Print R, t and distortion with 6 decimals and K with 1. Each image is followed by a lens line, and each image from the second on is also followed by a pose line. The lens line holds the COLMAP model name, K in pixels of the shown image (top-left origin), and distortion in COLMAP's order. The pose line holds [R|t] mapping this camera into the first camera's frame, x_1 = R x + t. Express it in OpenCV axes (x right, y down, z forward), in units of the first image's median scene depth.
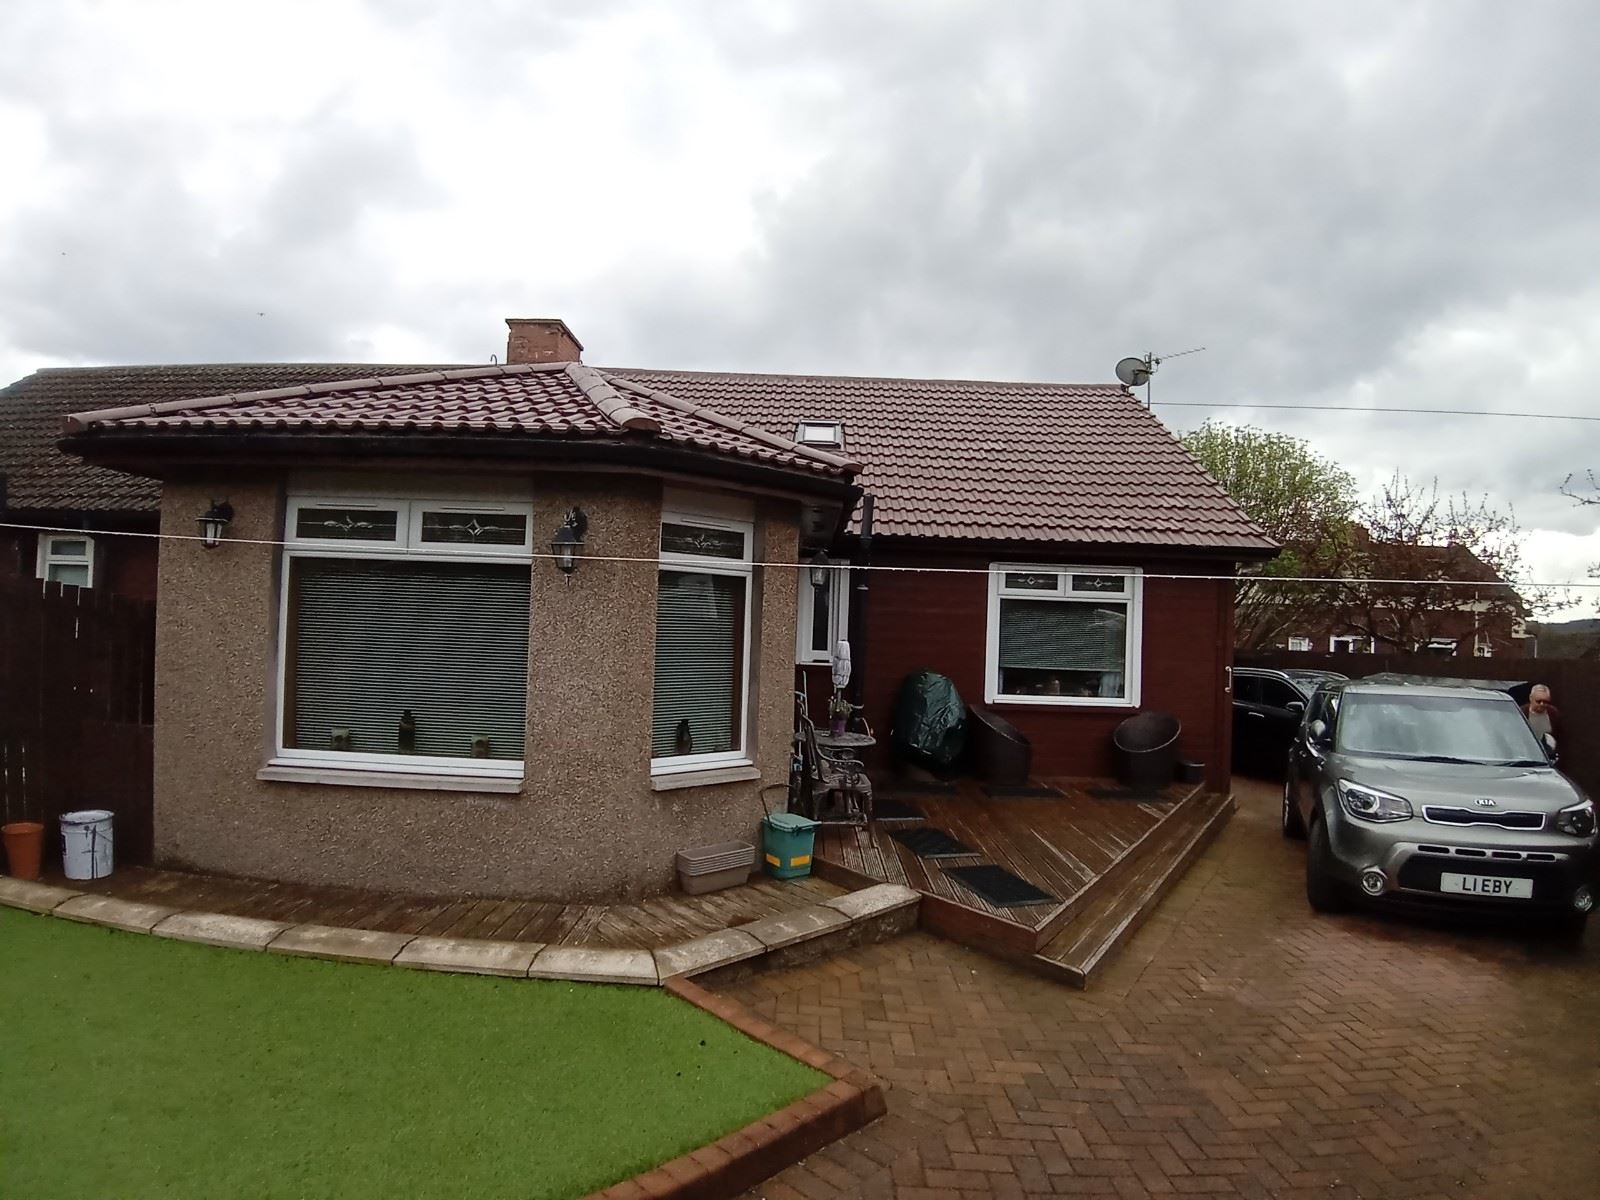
lens RADIAL K [[795.3, 0, 800.0], [0, 795.3, 600.0], [0, 0, 1]] dist [-0.099827, -0.001608]
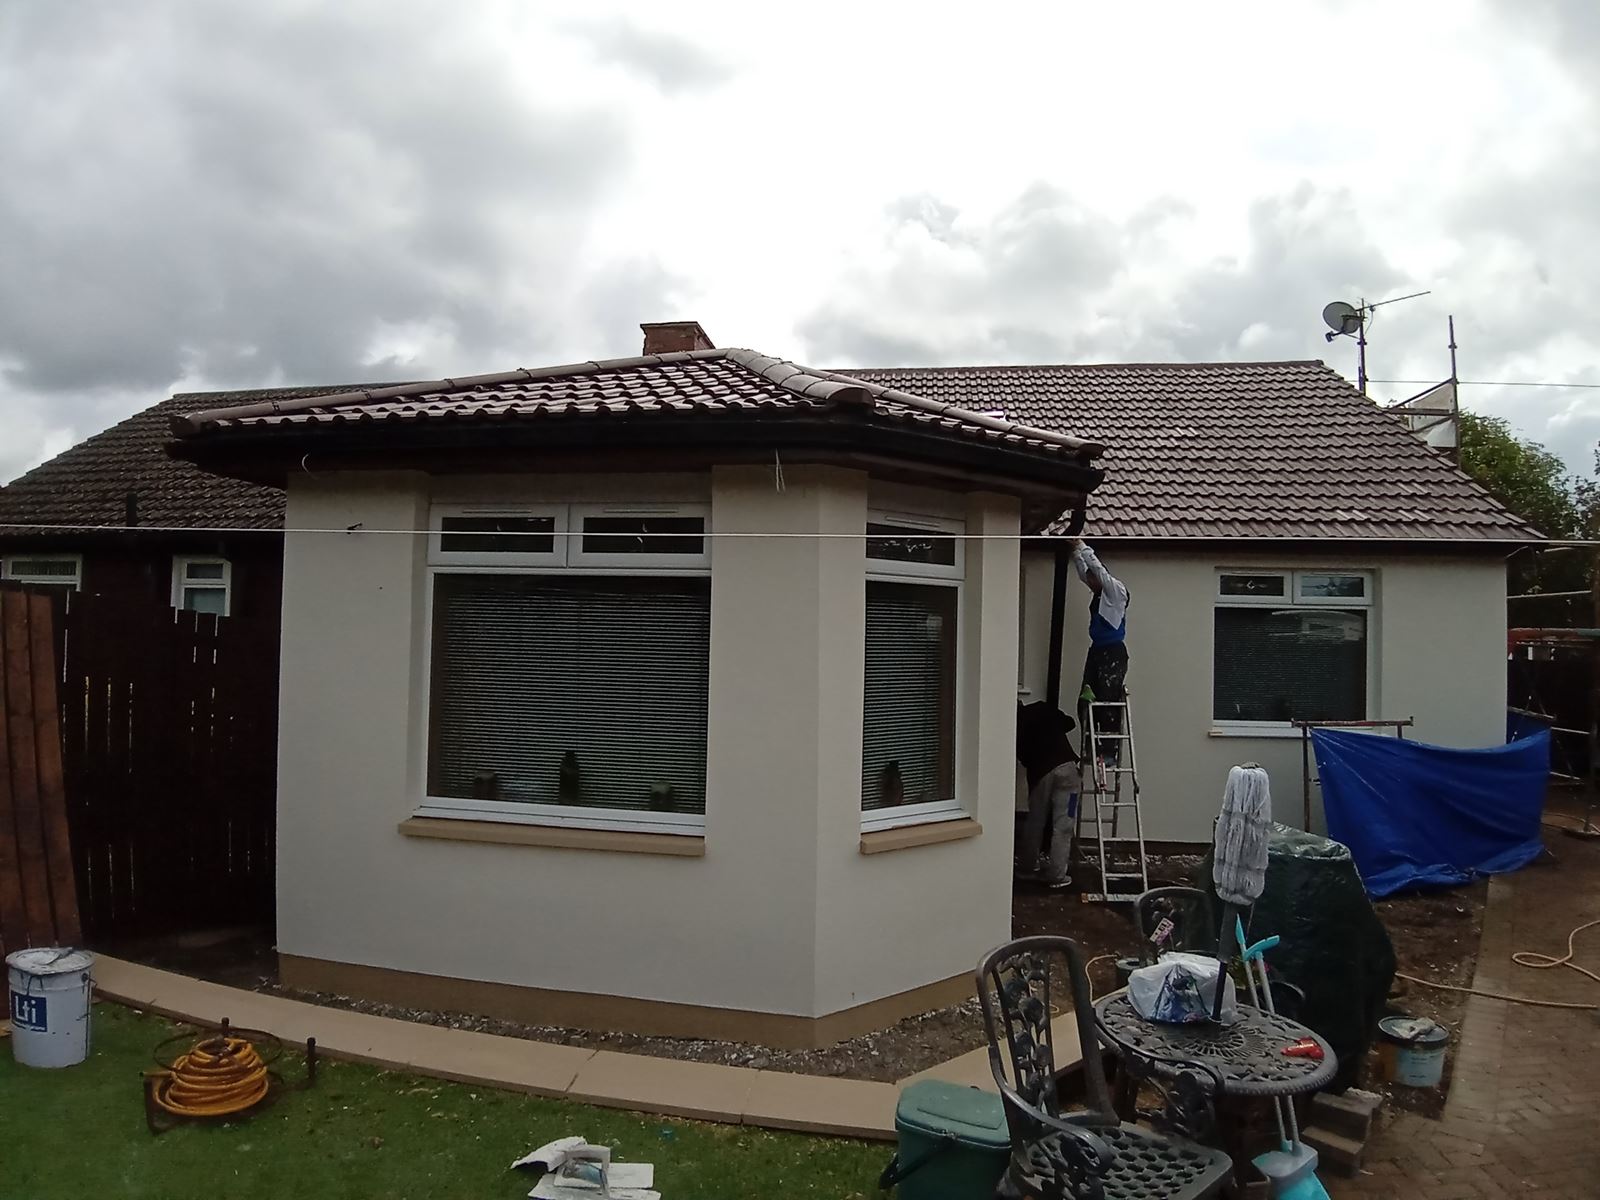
lens RADIAL K [[823.2, 0, 798.5], [0, 823.2, 620.4], [0, 0, 1]] dist [-0.117377, -0.000085]
pose [[0.986254, -0.017305, -0.164328, -0.100975], [0.018861, 0.999791, 0.007914, -0.004175], [0.164156, -0.010905, 0.986374, 0.146591]]
